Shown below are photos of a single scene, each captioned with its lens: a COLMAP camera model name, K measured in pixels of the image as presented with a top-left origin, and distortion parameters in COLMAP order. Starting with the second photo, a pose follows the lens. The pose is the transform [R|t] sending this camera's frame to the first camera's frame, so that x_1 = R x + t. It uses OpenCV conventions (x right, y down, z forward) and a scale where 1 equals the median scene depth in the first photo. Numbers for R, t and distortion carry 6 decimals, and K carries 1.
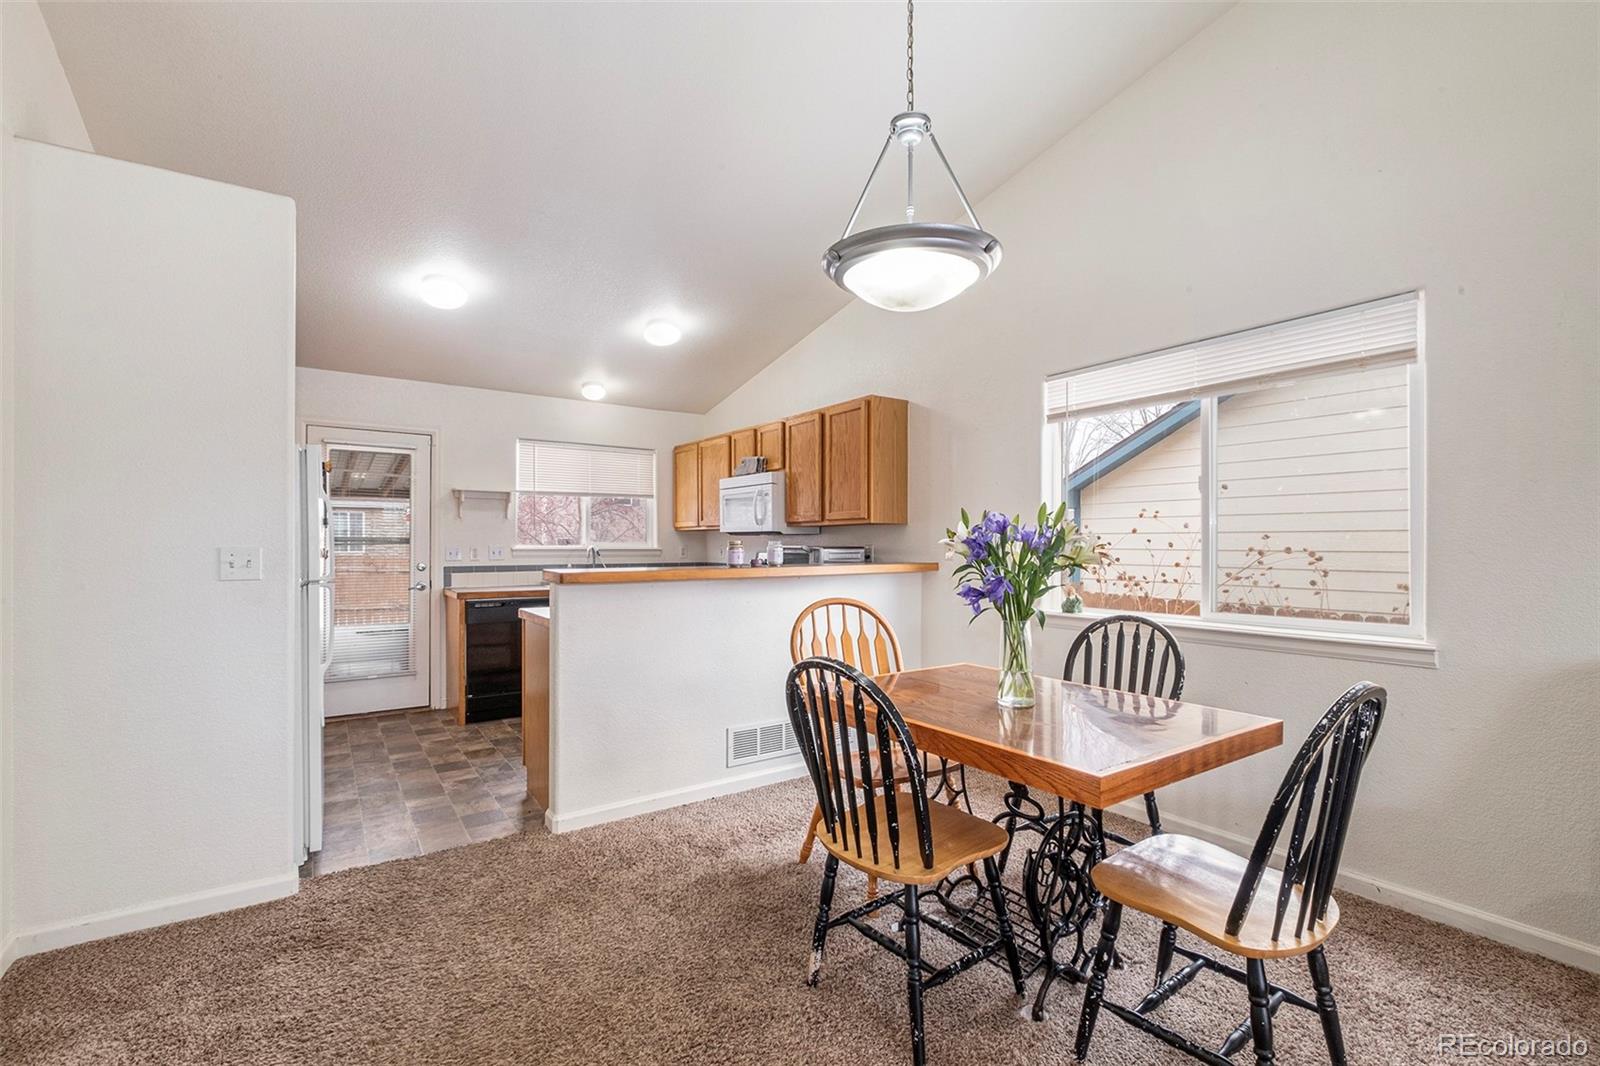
lens RADIAL K [[721.4, 0, 839.0], [0, 721.4, 540.0], [0, 0, 1]] dist [0.001895, 0.000087]
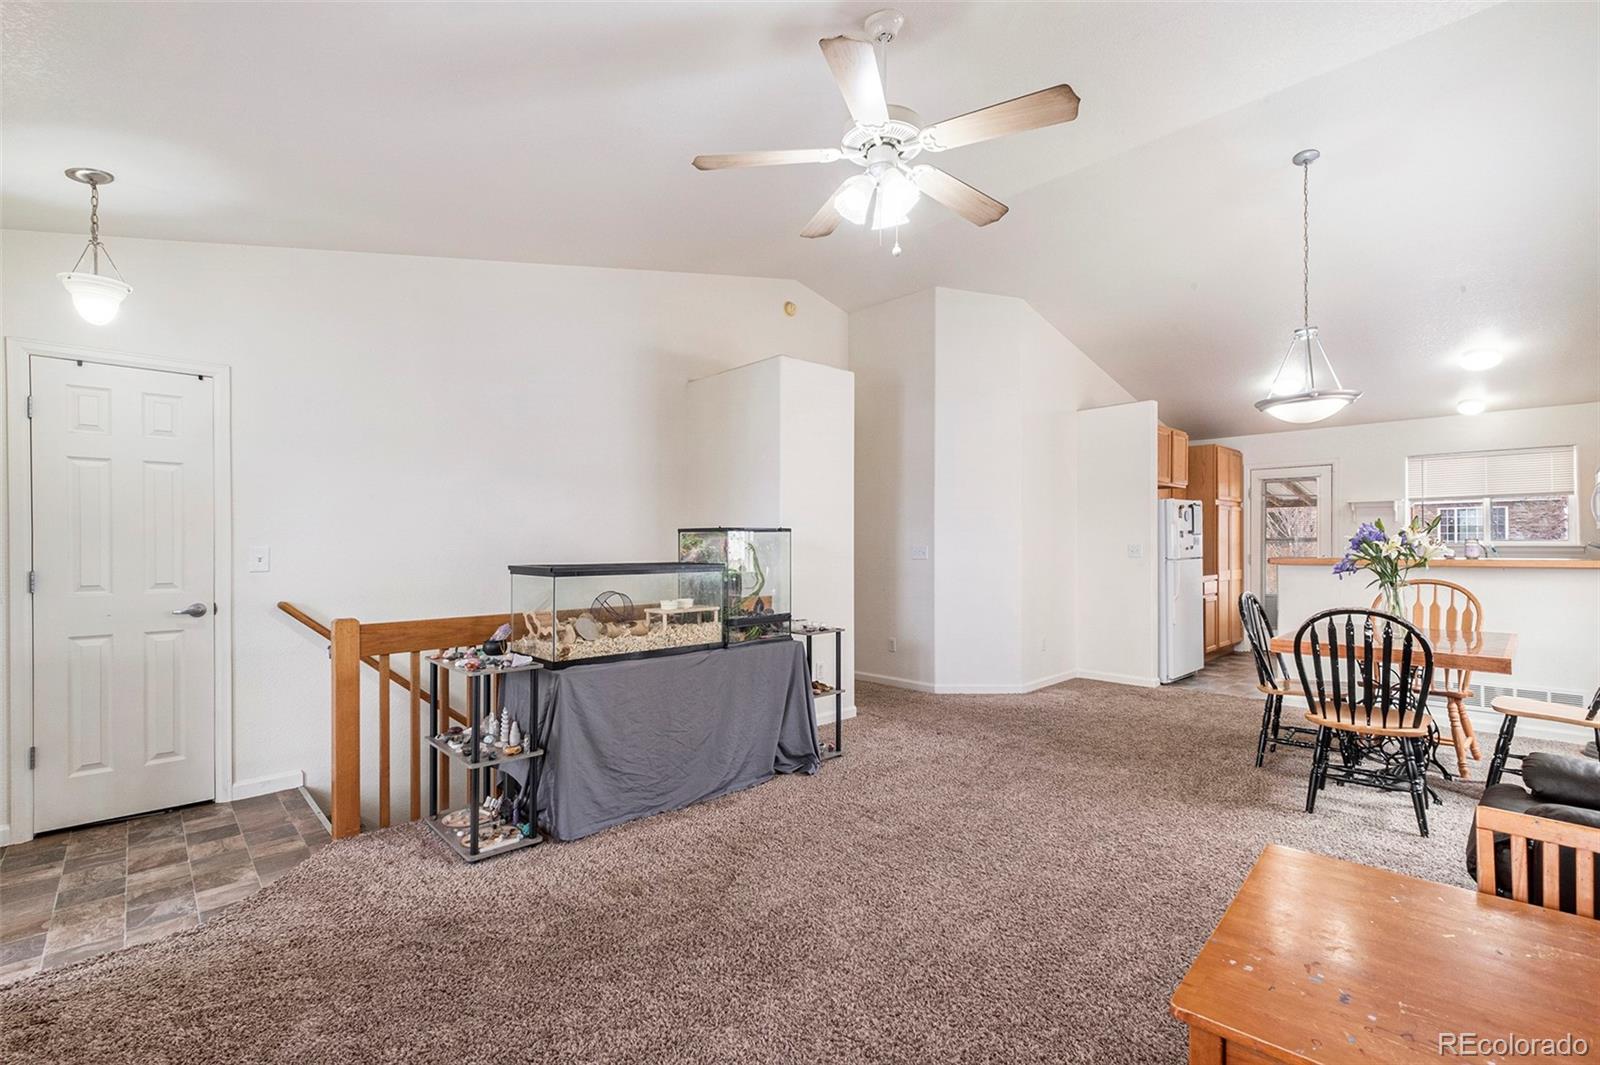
lens RADIAL K [[702.4, 0, 809.7], [0, 702.4, 528.5], [0, 0, 1]] dist [-0.002287, 0.000060]
pose [[0.116432, -0.023410, -0.992923, 0.867481], [0.010042, 0.999699, -0.022392, -0.000564], [0.993148, -0.007364, 0.116632, -0.259927]]
